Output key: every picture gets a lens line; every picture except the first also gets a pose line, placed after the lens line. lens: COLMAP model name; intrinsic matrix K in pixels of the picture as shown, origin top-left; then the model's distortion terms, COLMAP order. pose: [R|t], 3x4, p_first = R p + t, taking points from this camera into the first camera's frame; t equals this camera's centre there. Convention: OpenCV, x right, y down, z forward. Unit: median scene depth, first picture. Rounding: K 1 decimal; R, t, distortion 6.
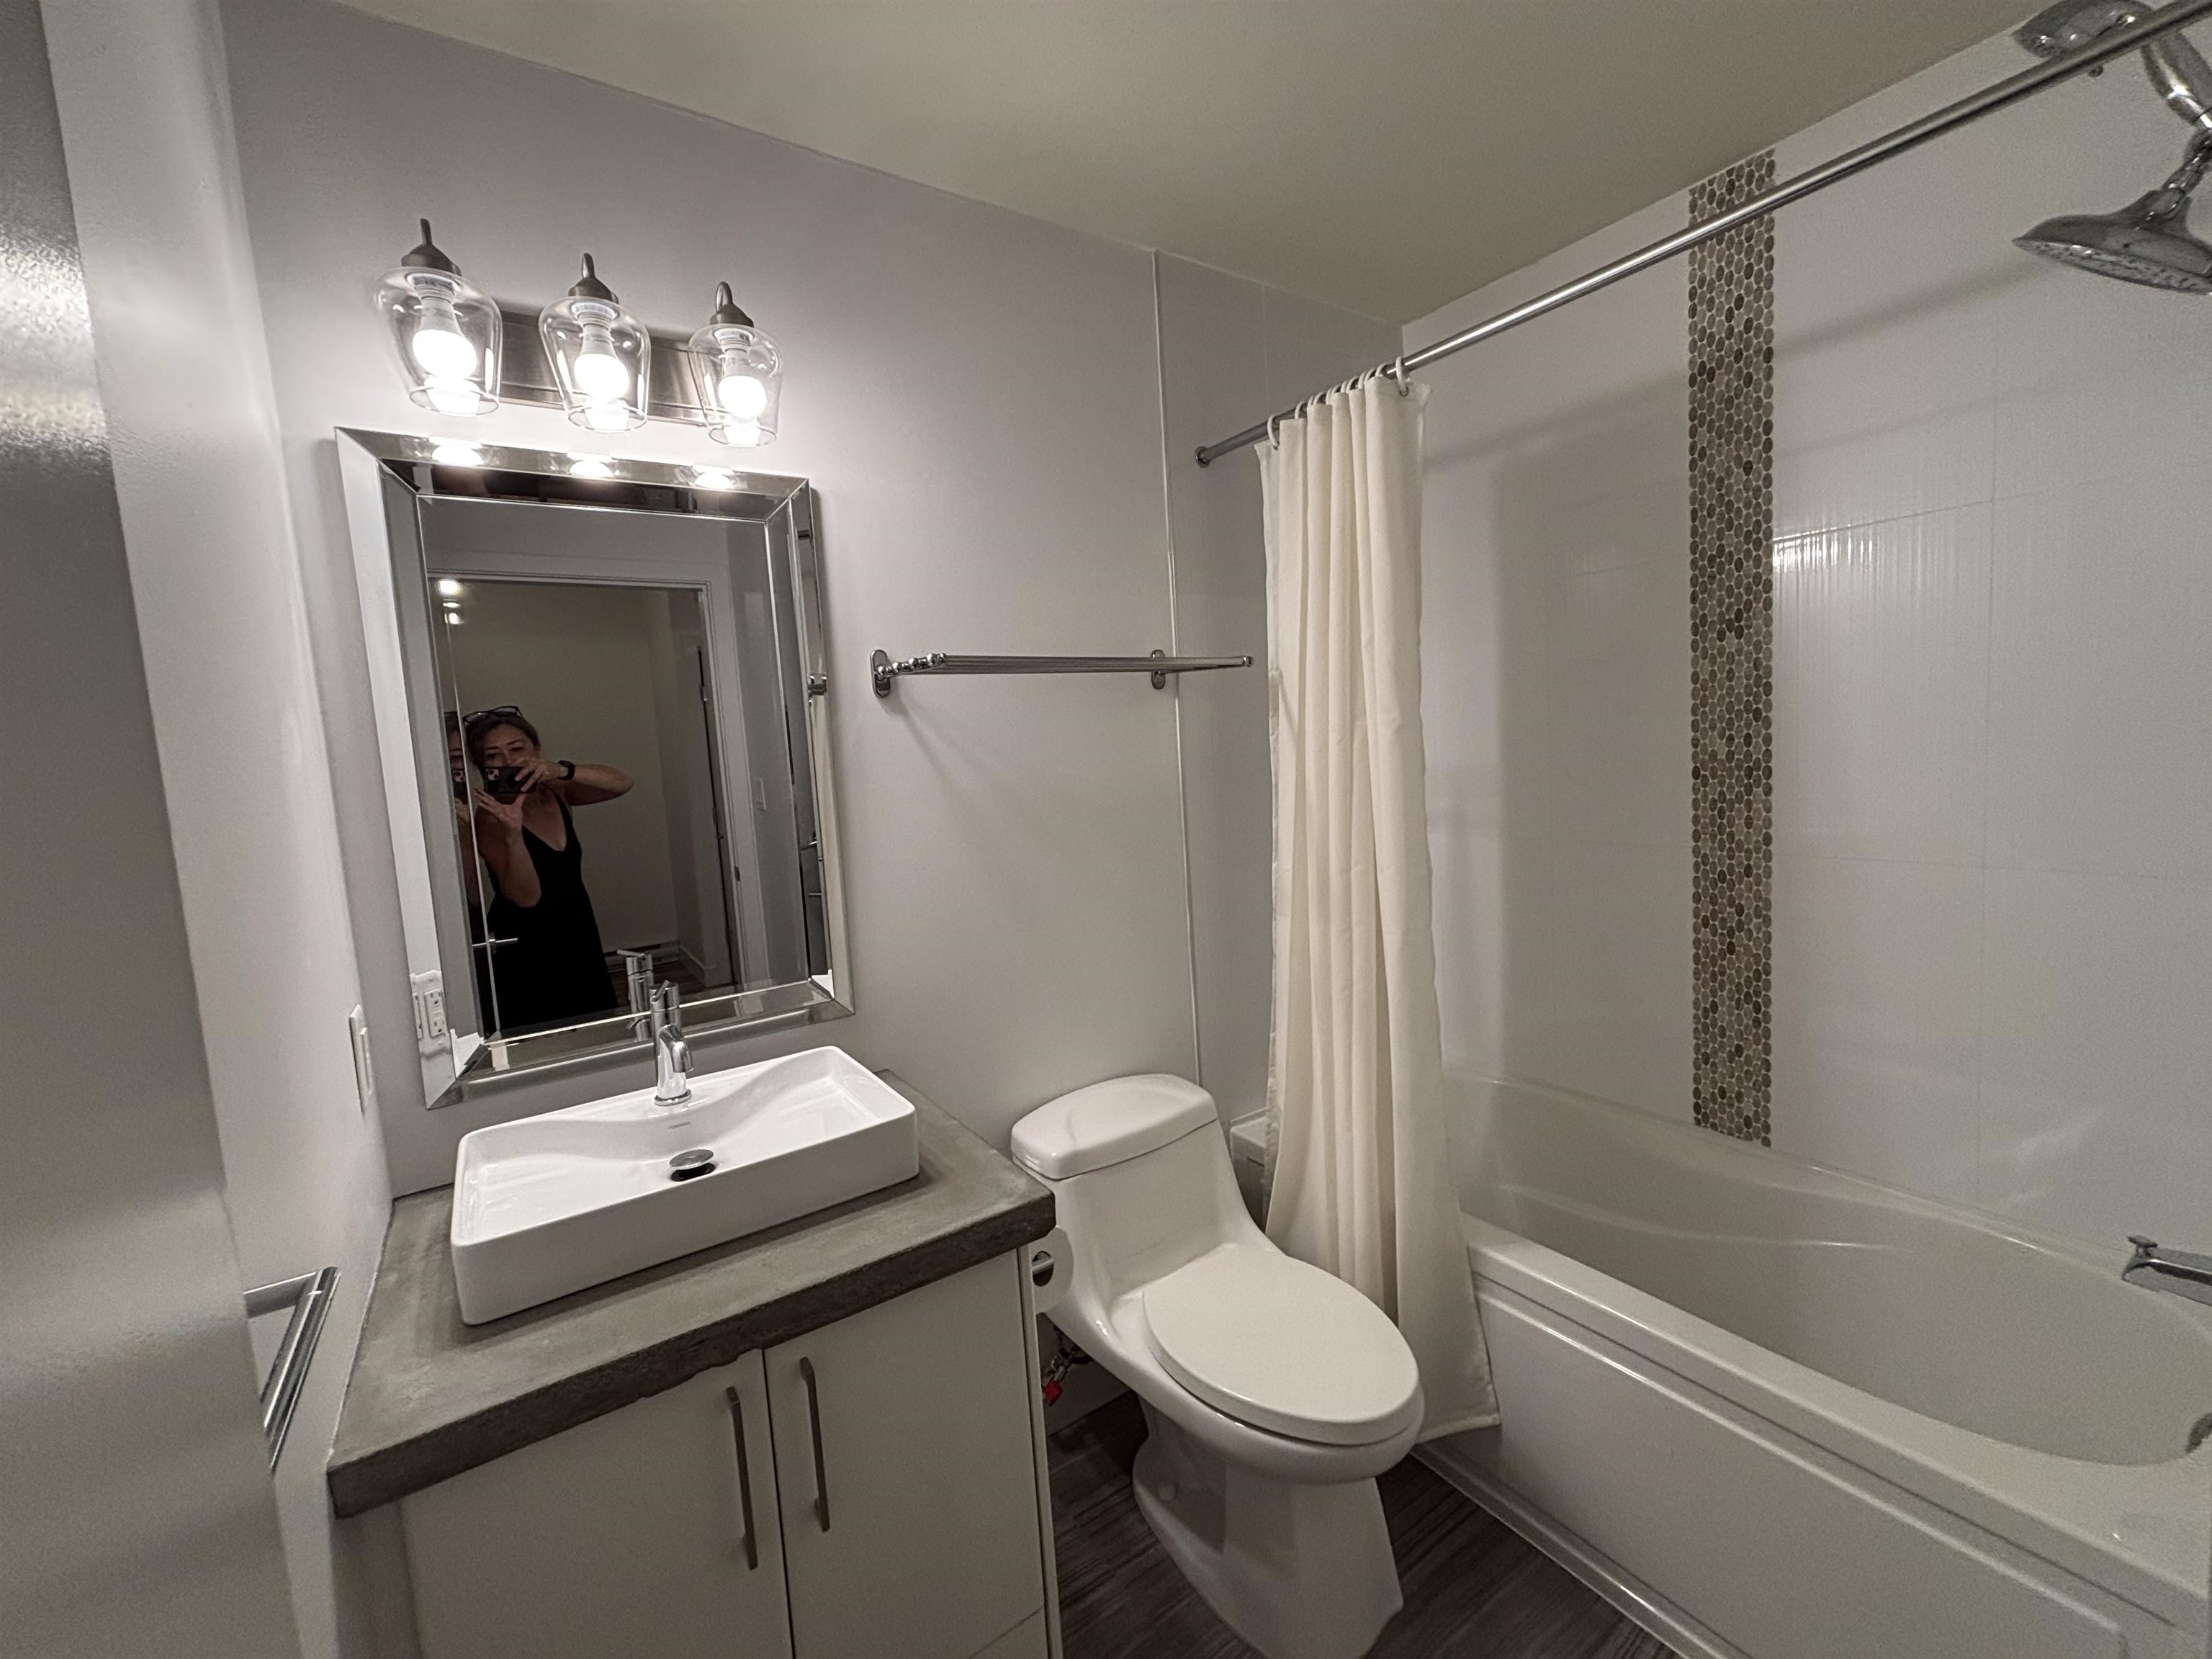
lens RADIAL K [[885.4, 0, 1113.9], [0, 885.4, 829.9], [0, 0, 1]] dist [0.004301, -0.002378]
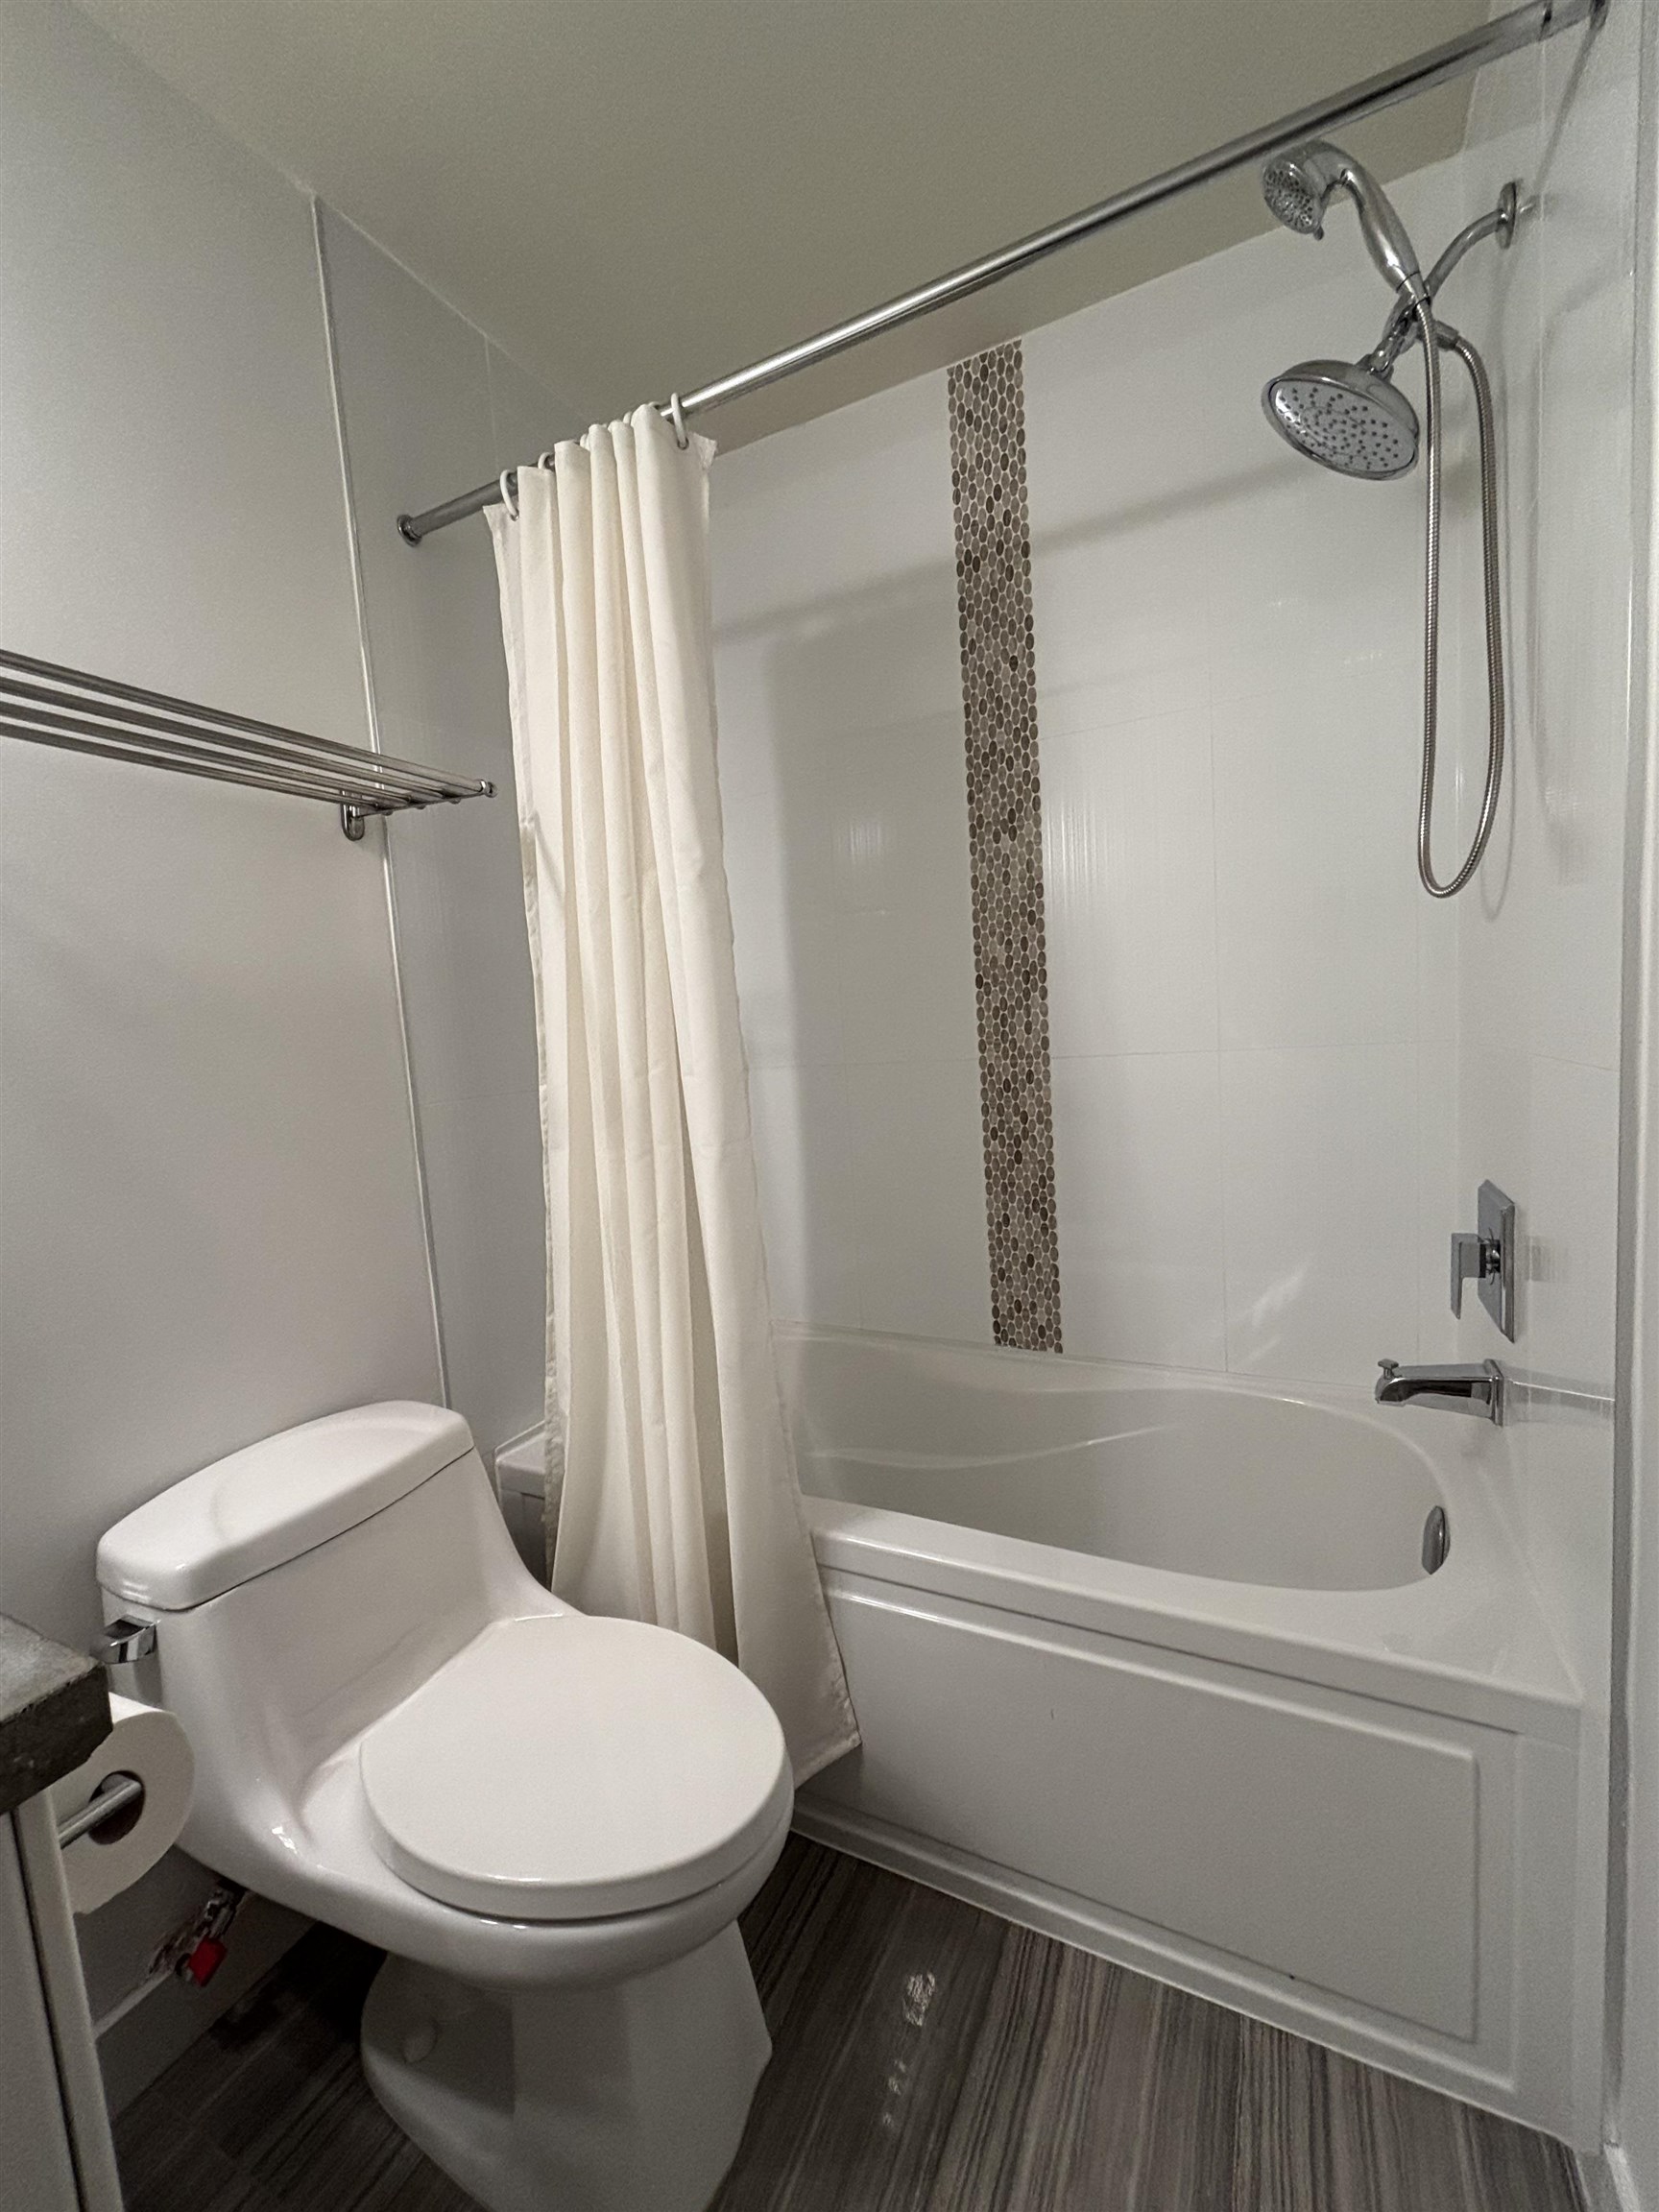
lens RADIAL K [[885.4, 0, 824.6], [0, 885.4, 1105.3], [0, 0, 1]] dist [0.004301, -0.002378]
pose [[0.877662, -0.039430, 0.477655, 0.037600], [0.058812, 0.997939, -0.025685, 0.097335], [-0.475658, 0.050634, 0.878172, 0.255555]]
